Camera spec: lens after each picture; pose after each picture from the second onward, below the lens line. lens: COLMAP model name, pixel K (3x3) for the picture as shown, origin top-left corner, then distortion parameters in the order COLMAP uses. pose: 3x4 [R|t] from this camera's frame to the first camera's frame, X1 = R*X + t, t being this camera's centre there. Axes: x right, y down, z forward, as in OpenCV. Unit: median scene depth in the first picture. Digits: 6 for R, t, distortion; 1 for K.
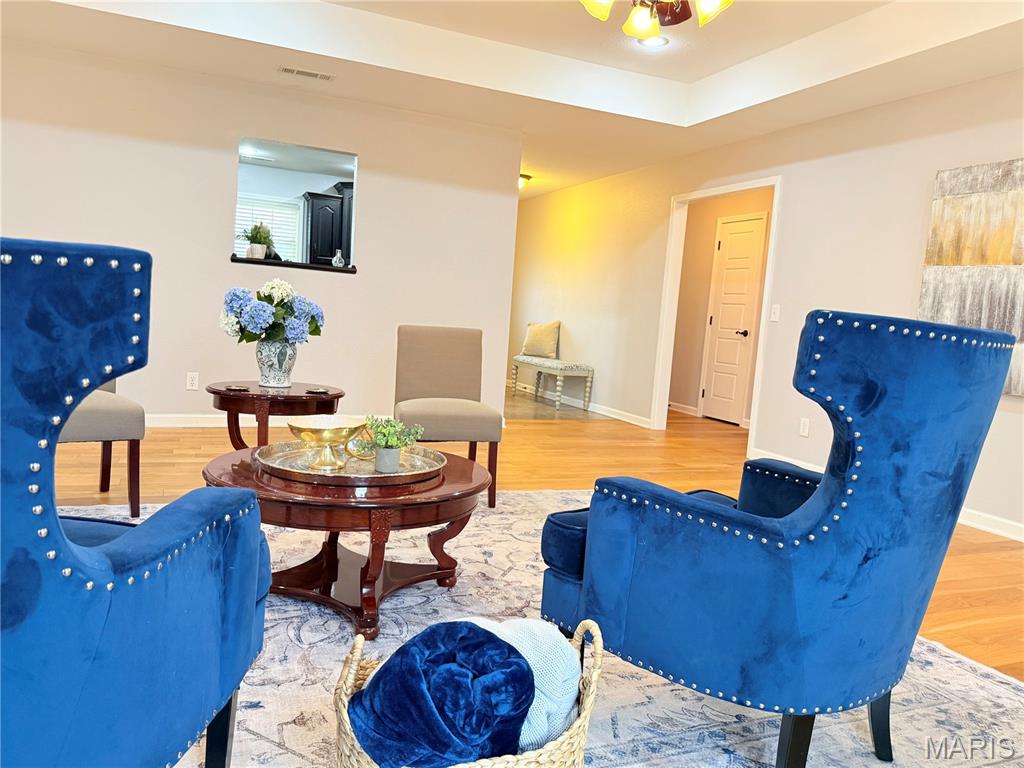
lens RADIAL K [[761.2, 0, 514.2], [0, 761.2, 390.7], [0, 0, 1]] dist [0.010220, -0.007012]
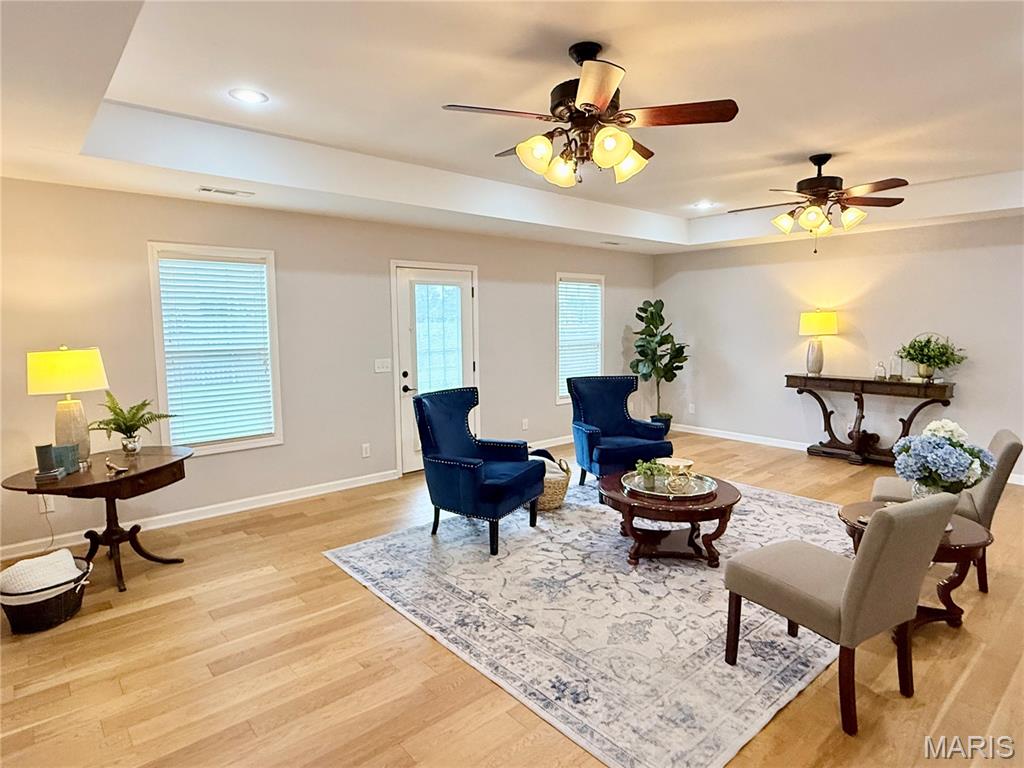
lens RADIAL K [[580.0, 0, 511.0], [0, 580.0, 380.1], [0, 0, 1]] dist [-0.001124, 0.004363]
pose [[-0.949734, -0.042949, -0.310096, 0.404715], [-0.103008, 0.978260, 0.179992, -0.248544], [0.295624, 0.202887, -0.933511, 1.356555]]
